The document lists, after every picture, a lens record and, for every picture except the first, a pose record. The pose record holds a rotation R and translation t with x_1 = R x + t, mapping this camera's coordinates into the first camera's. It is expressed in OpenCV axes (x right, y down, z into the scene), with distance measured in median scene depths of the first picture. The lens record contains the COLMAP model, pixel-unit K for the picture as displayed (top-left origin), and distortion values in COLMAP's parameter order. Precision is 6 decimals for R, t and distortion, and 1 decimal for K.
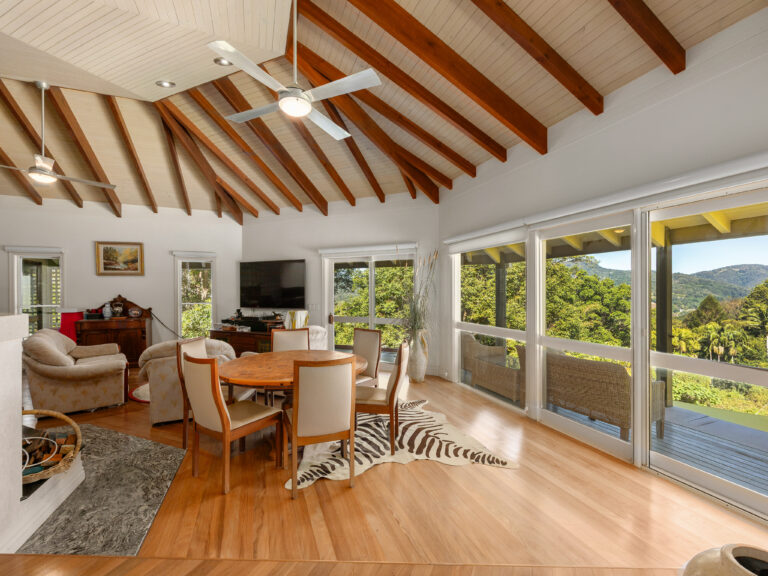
lens RADIAL K [[334.1, 0, 384.5], [0, 334.1, 291.9], [0, 0, 1]] dist [-0.000615, -0.000227]
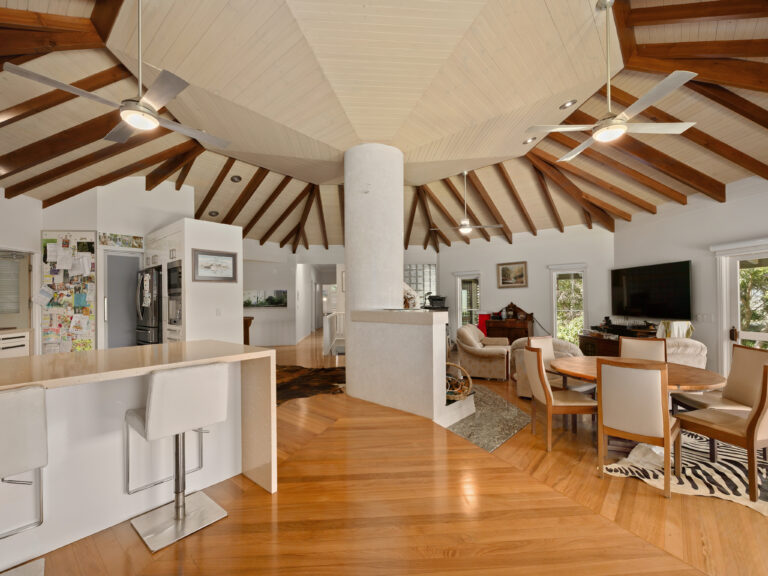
lens RADIAL K [[334.1, 0, 382.6], [0, 334.1, 298.1], [0, 0, 1]] dist [0.000004, -0.000203]
pose [[0.466019, -0.008818, -0.884731, 0.154110], [0.004695, 0.999961, -0.007494, -0.000420], [0.884762, -0.000661, 0.466042, -0.079648]]
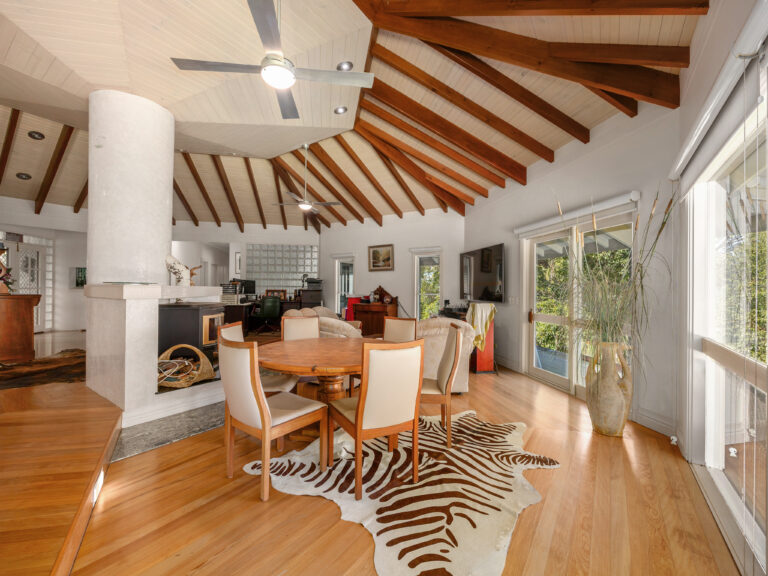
lens RADIAL K [[328.8, 0, 384.8], [0, 328.8, 284.9], [0, 0, 1]] dist [-0.000803, -0.000363]
pose [[0.567325, -0.003029, -0.823488, 0.293221], [-0.013935, 0.999815, -0.013278, 0.024106], [0.823376, 0.019008, 0.567178, 0.309342]]
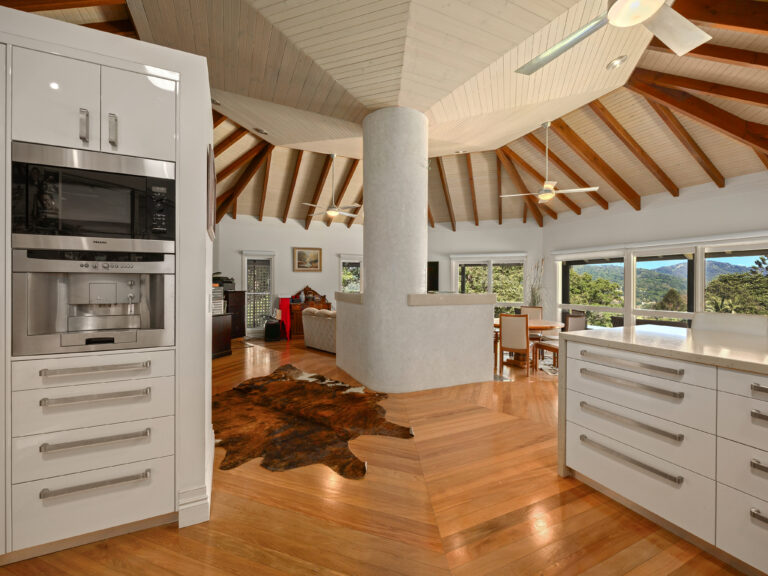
lens RADIAL K [[328.8, 0, 384.8], [0, 328.8, 284.9], [0, 0, 1]] dist [-0.000803, -0.000363]
pose [[0.998137, 0.005845, 0.060738, -0.594151], [-0.005971, 0.999980, 0.001891, 0.001937], [-0.060726, -0.002251, 0.998152, -0.420552]]
